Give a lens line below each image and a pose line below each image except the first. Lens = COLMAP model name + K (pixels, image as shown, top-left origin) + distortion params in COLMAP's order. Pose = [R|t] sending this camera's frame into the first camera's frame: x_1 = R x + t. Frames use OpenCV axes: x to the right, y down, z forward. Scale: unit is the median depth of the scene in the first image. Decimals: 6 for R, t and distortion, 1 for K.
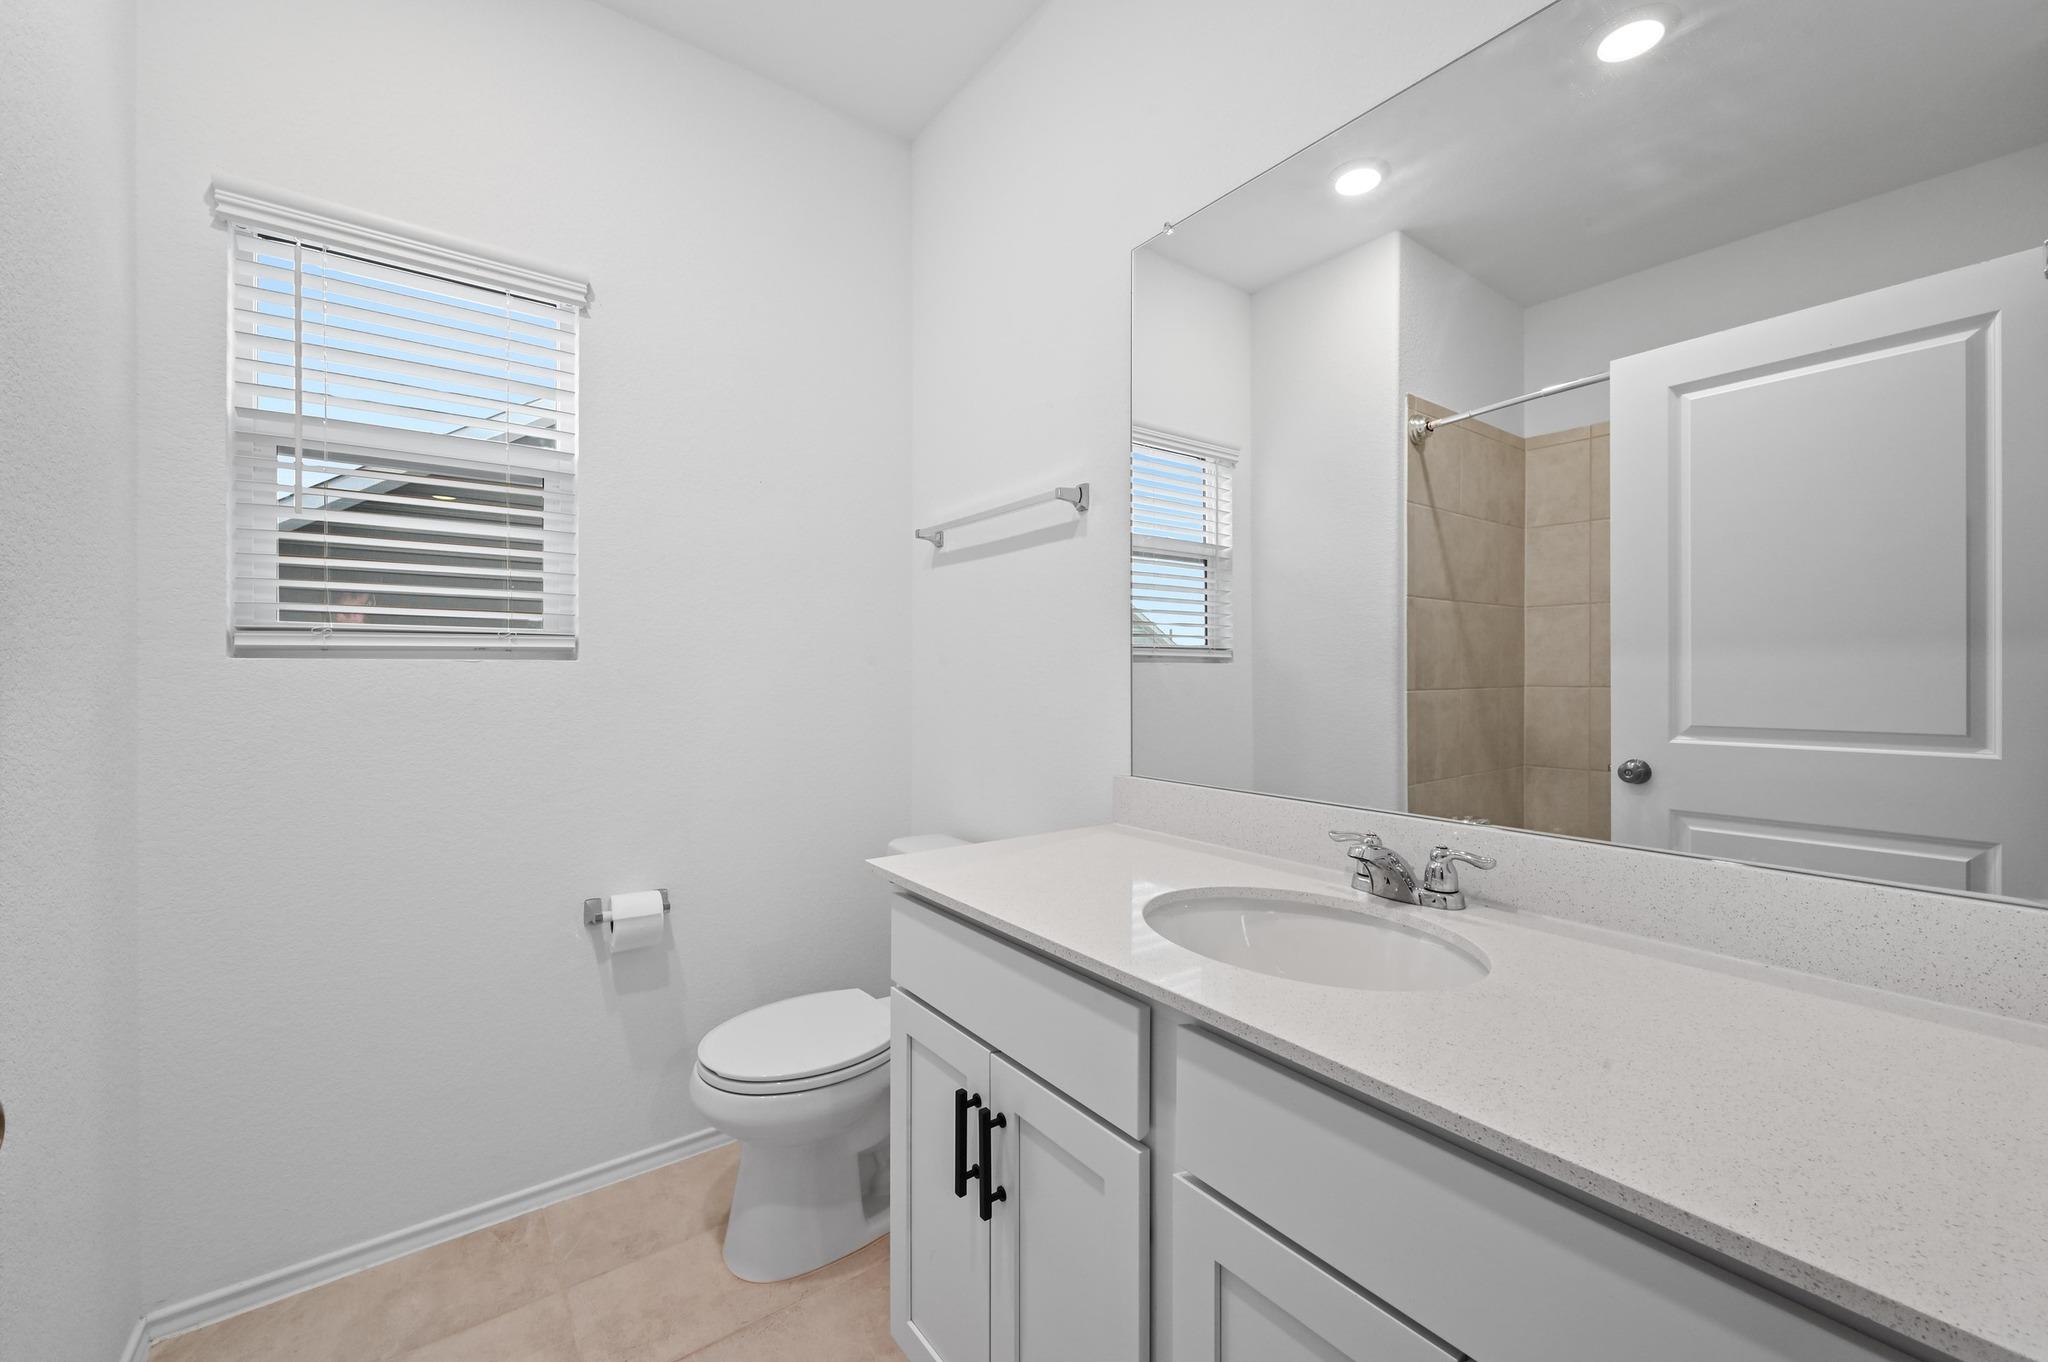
lens RADIAL K [[813.9, 0, 1011.6], [0, 813.9, 675.8], [0, 0, 1]] dist [-0.000798, 0.000976]
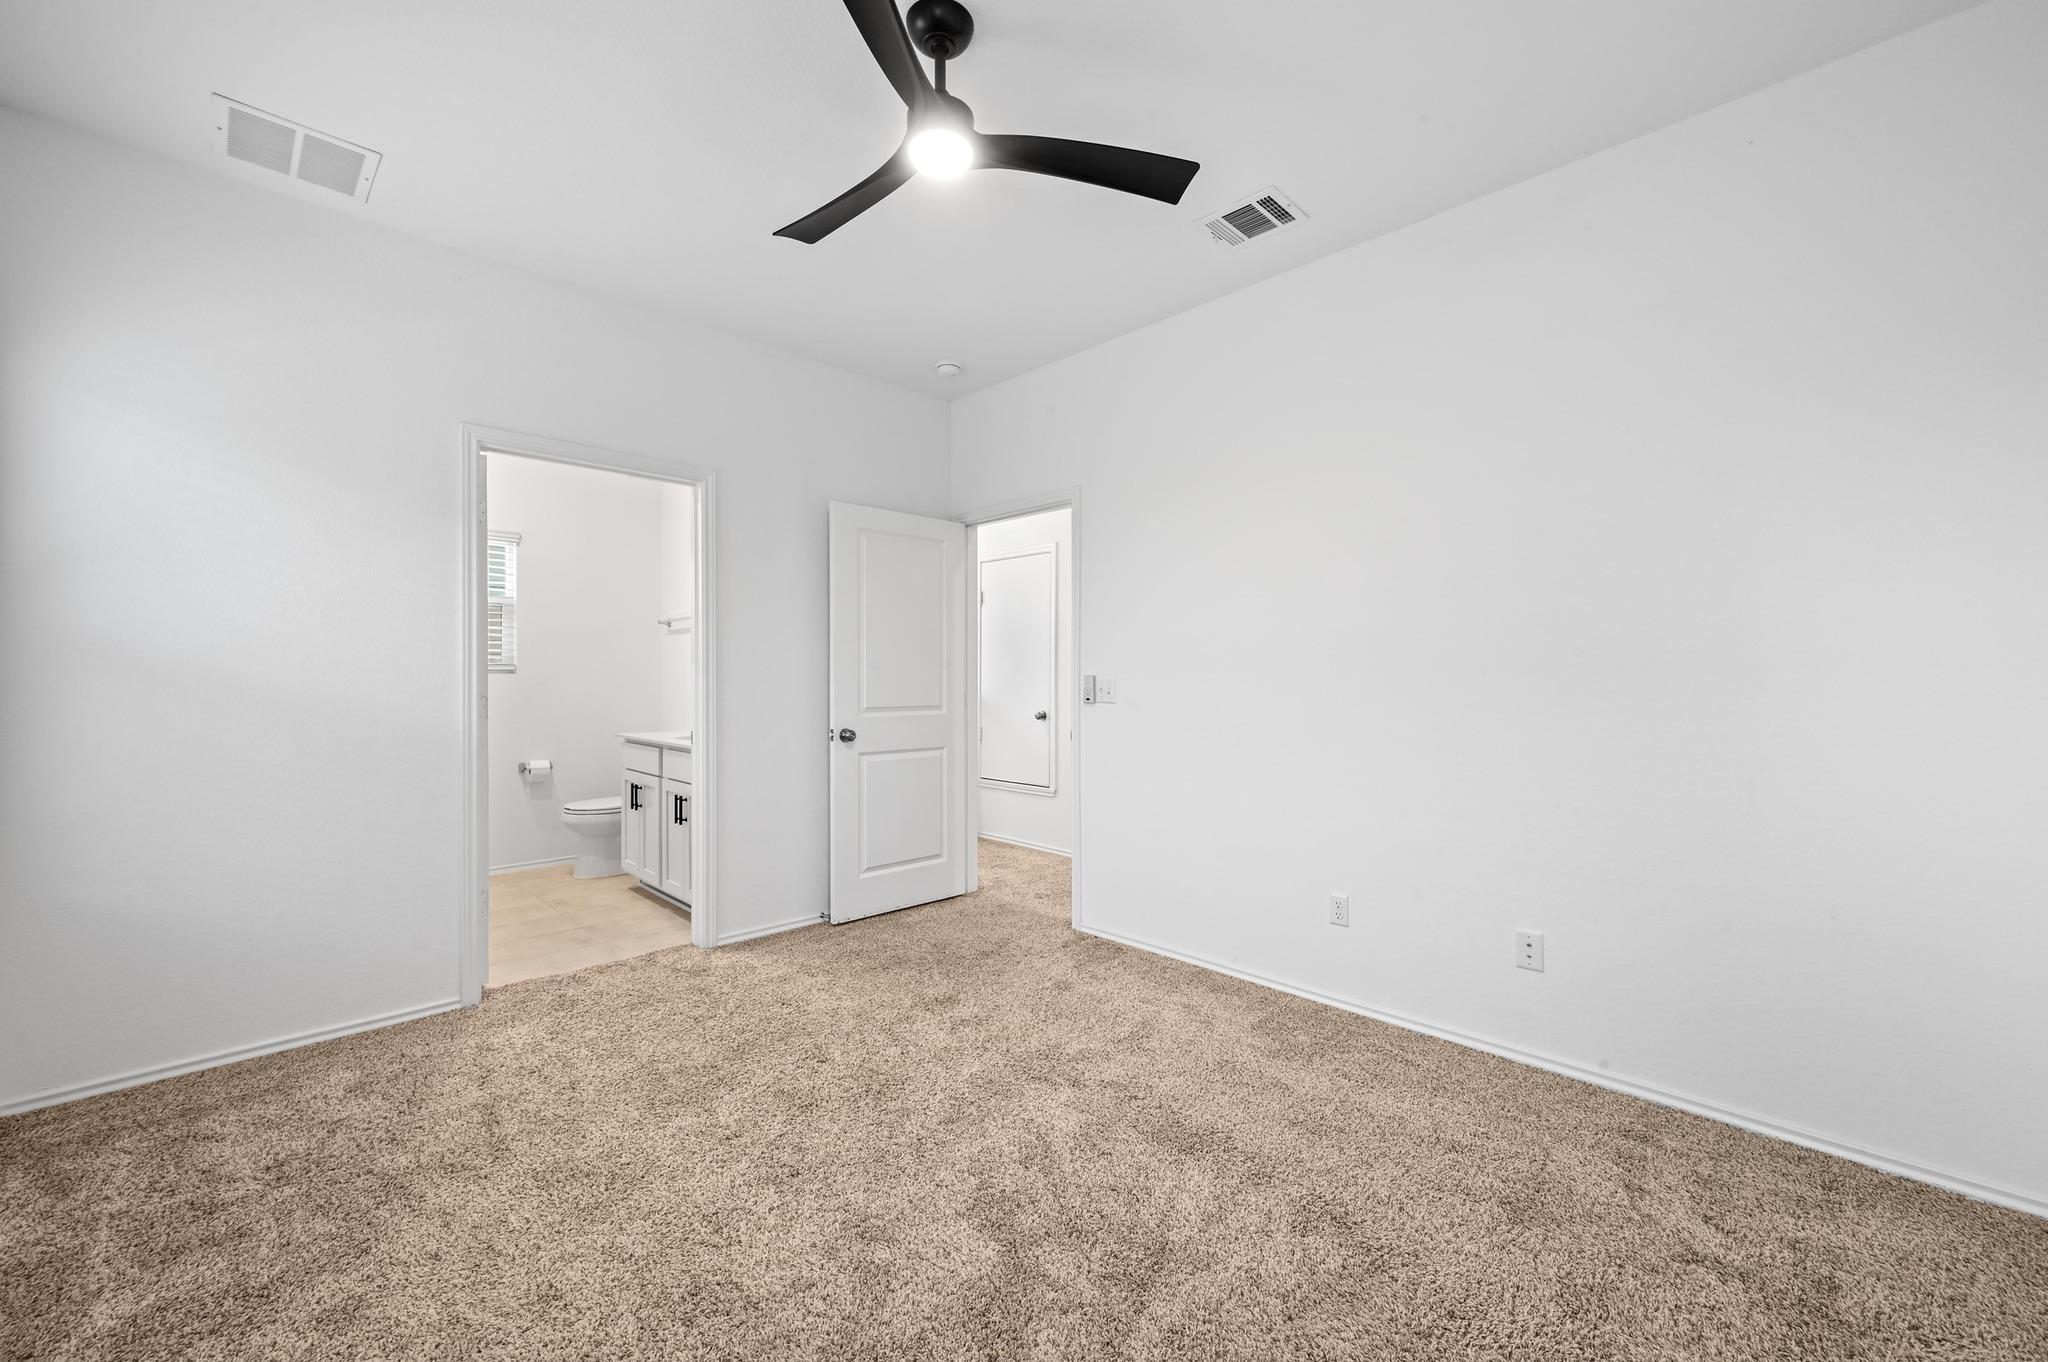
lens RADIAL K [[813.9, 0, 1026.6], [0, 813.9, 686.7], [0, 0, 1]] dist [-0.000798, 0.000976]
pose [[0.989617, 0.001160, 0.143726, 0.746116], [-0.002155, 0.999975, 0.006771, 0.000870], [-0.143715, -0.007010, 0.989594, -1.892659]]
